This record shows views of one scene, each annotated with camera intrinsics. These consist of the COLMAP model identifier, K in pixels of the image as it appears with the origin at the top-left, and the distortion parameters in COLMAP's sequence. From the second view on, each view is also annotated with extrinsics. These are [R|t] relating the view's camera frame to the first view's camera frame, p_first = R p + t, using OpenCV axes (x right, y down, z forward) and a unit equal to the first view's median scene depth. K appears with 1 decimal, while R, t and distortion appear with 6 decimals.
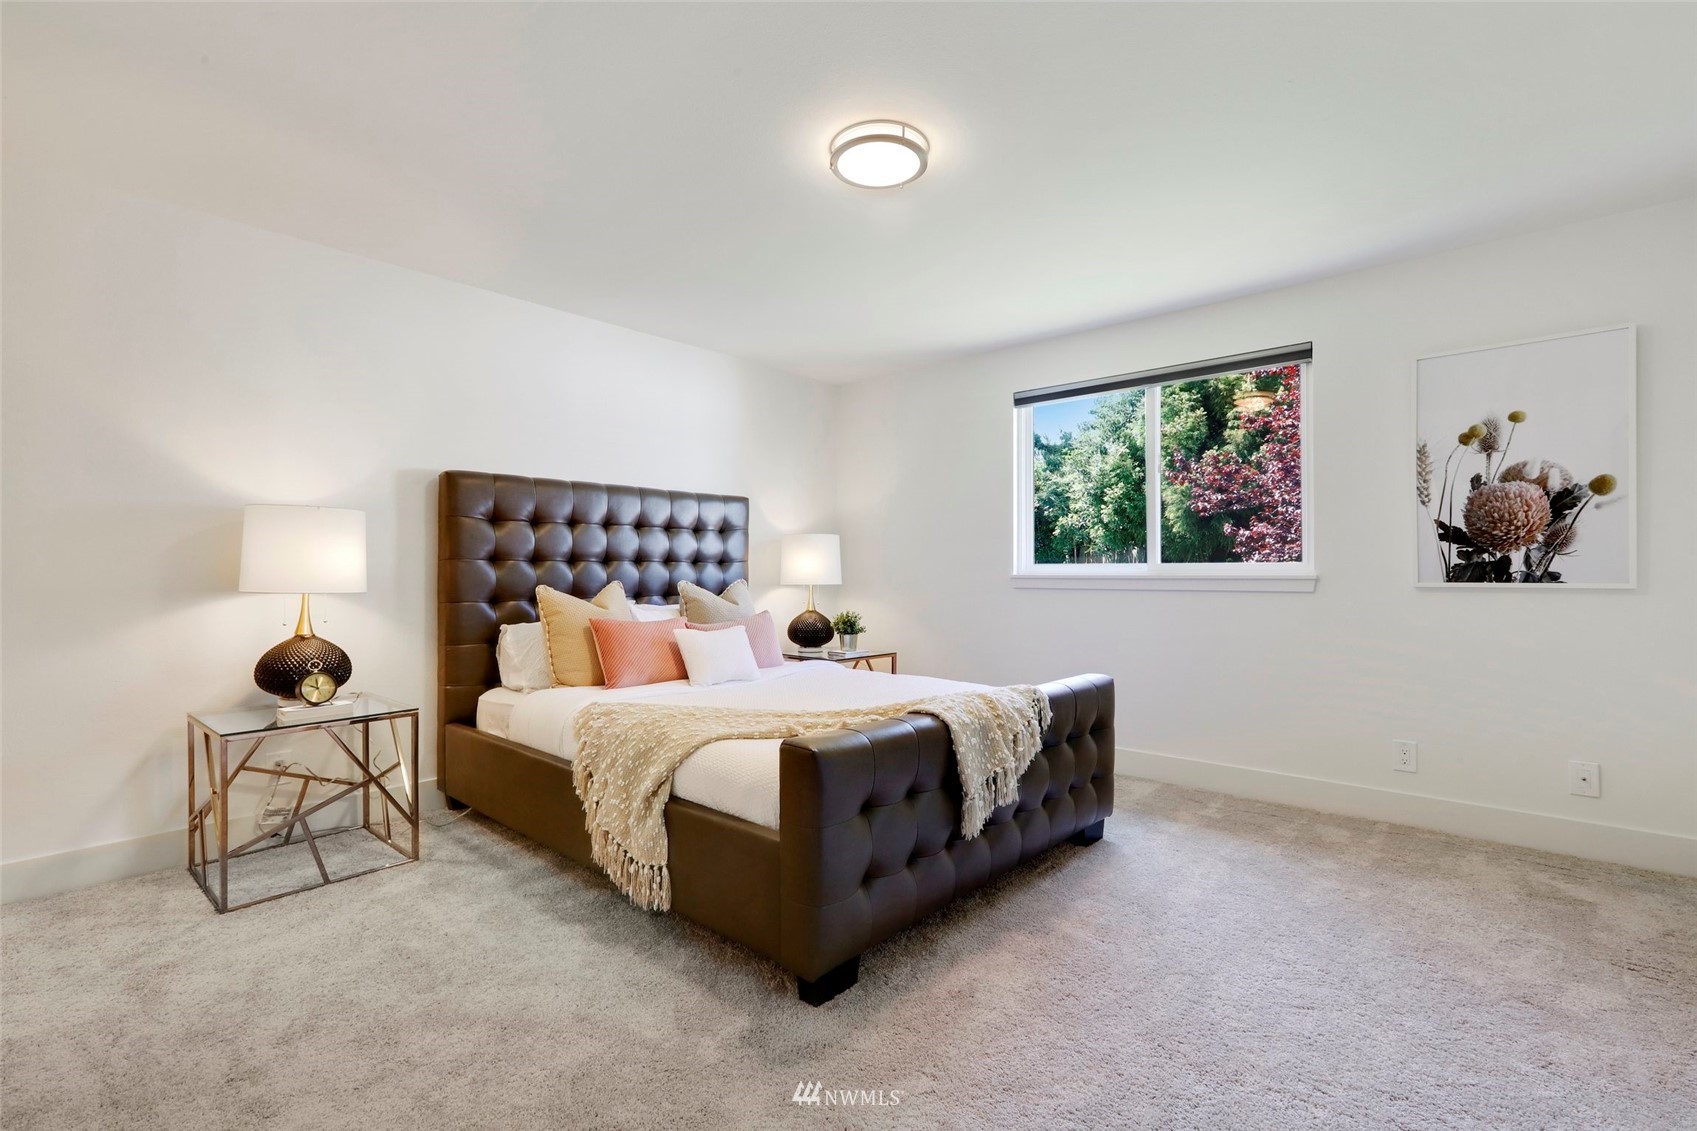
lens RADIAL K [[766.2, 0, 864.5], [0, 766.2, 566.0], [0, 0, 1]] dist [0.001145, 0.000340]
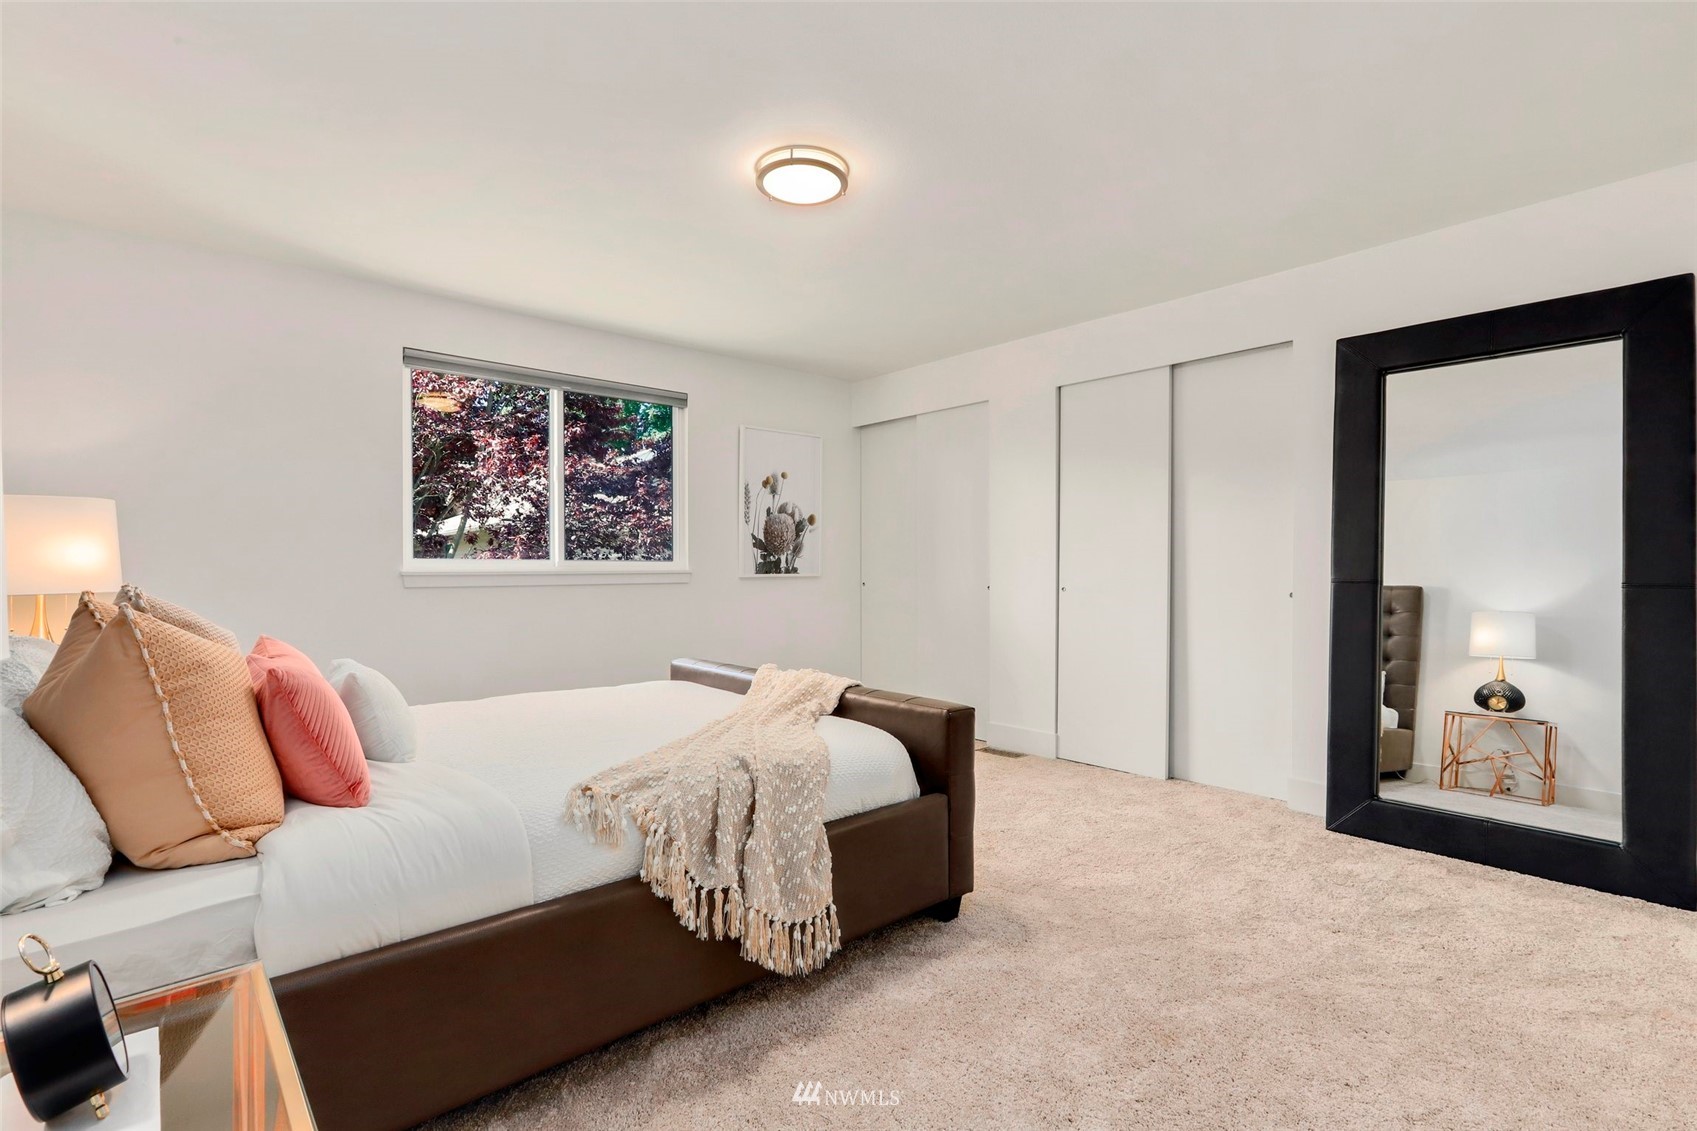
lens RADIAL K [[766.2, 0, 864.5], [0, 766.2, 566.0], [0, 0, 1]] dist [0.001145, 0.000340]
pose [[0.129461, 0.002205, 0.991582, -0.784617], [-0.004527, 0.999988, -0.001633, 0.006587], [-0.991574, -0.004278, 0.129470, 0.596402]]
